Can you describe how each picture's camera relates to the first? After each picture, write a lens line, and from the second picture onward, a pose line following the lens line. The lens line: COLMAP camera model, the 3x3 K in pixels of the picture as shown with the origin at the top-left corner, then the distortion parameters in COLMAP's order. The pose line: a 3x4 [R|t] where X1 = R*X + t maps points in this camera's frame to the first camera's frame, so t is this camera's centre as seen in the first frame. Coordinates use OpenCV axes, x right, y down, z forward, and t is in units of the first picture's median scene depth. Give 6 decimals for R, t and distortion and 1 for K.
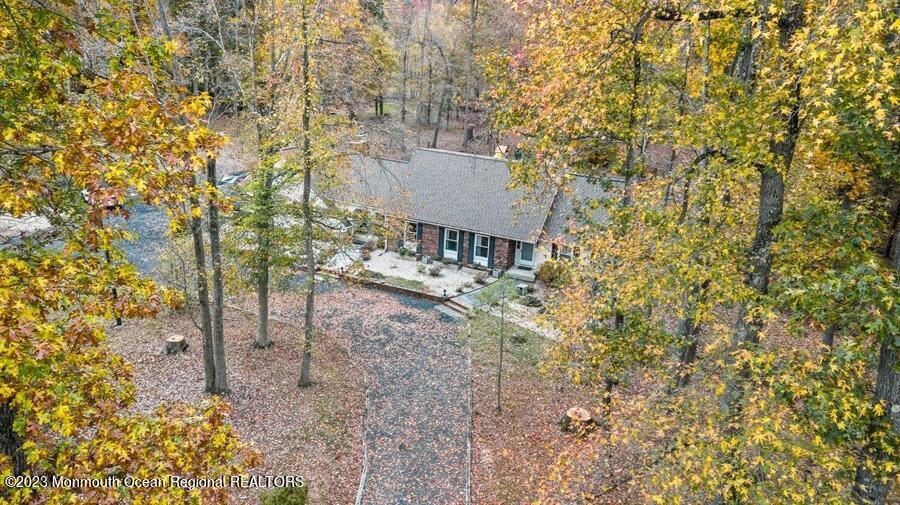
lens RADIAL K [[637.2, 0, 447.4], [0, 637.2, 250.9], [0, 0, 1]] dist [0.003914, -0.000799]
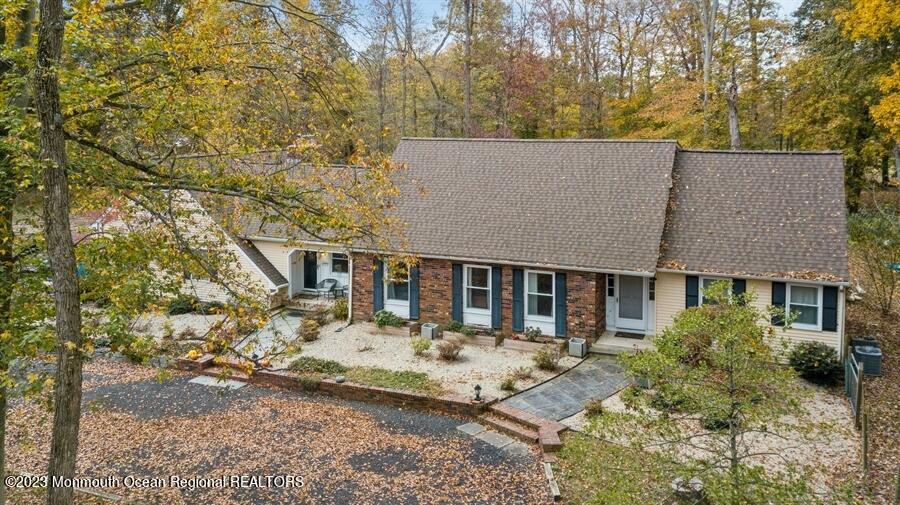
lens RADIAL K [[577.8, 0, 440.2], [0, 577.8, 205.5], [0, 0, 1]] dist [0.029655, -0.002521]
pose [[0.997977, -0.056399, 0.029337, -0.033781], [0.062639, 0.951151, -0.302304, 0.059810], [-0.010854, 0.303530, 0.952760, 0.552010]]
